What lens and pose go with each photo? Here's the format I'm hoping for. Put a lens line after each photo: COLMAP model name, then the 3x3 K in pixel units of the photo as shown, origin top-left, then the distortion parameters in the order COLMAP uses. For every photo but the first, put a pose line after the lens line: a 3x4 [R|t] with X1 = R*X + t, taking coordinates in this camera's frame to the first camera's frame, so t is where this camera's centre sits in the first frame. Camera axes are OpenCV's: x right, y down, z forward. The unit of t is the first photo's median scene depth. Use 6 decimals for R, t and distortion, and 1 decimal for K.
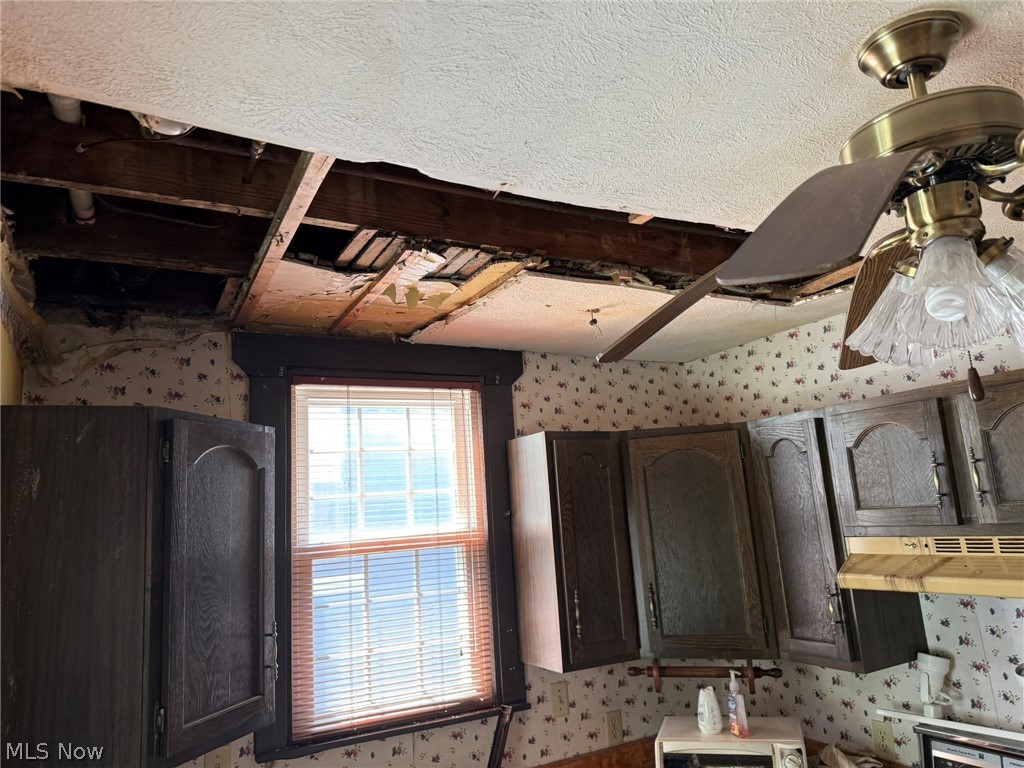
lens RADIAL K [[715.0, 0, 518.9], [0, 715.0, 382.4], [0, 0, 1]] dist [0.026416, -0.031219]
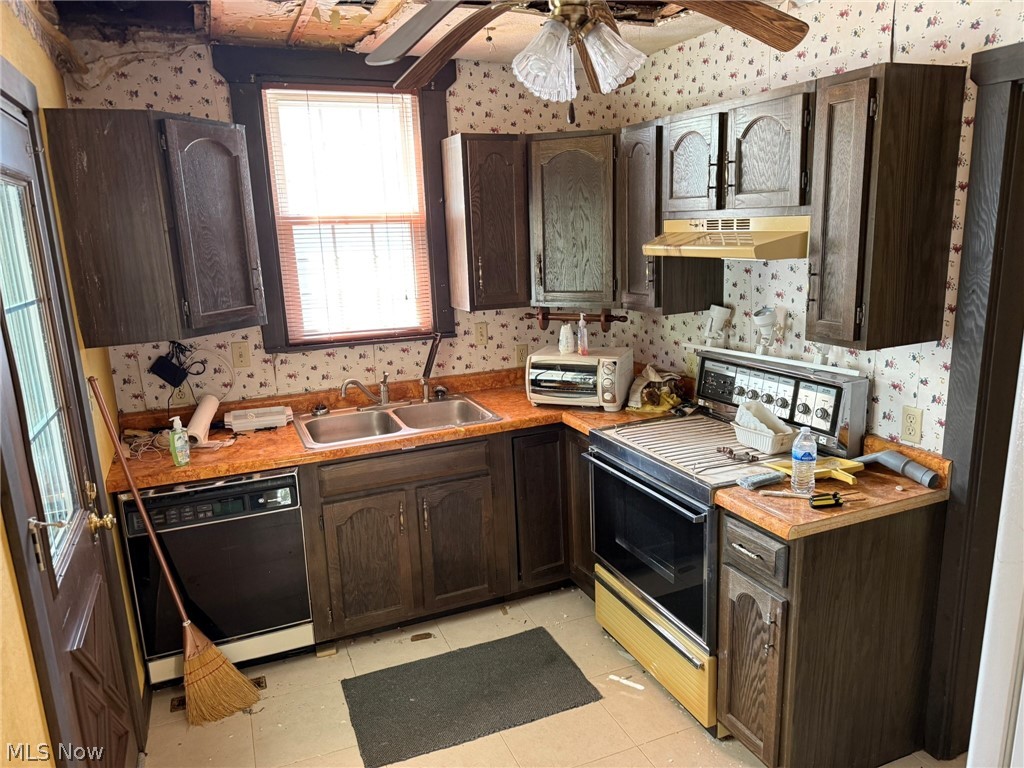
lens RADIAL K [[715.0, 0, 515.6], [0, 715.0, 384.7], [0, 0, 1]] dist [0.026416, -0.031219]
pose [[0.995190, 0.050817, -0.083747, 0.283340], [-0.012890, 0.915421, 0.402291, -0.038418], [0.097107, -0.399277, 0.911673, -0.361229]]
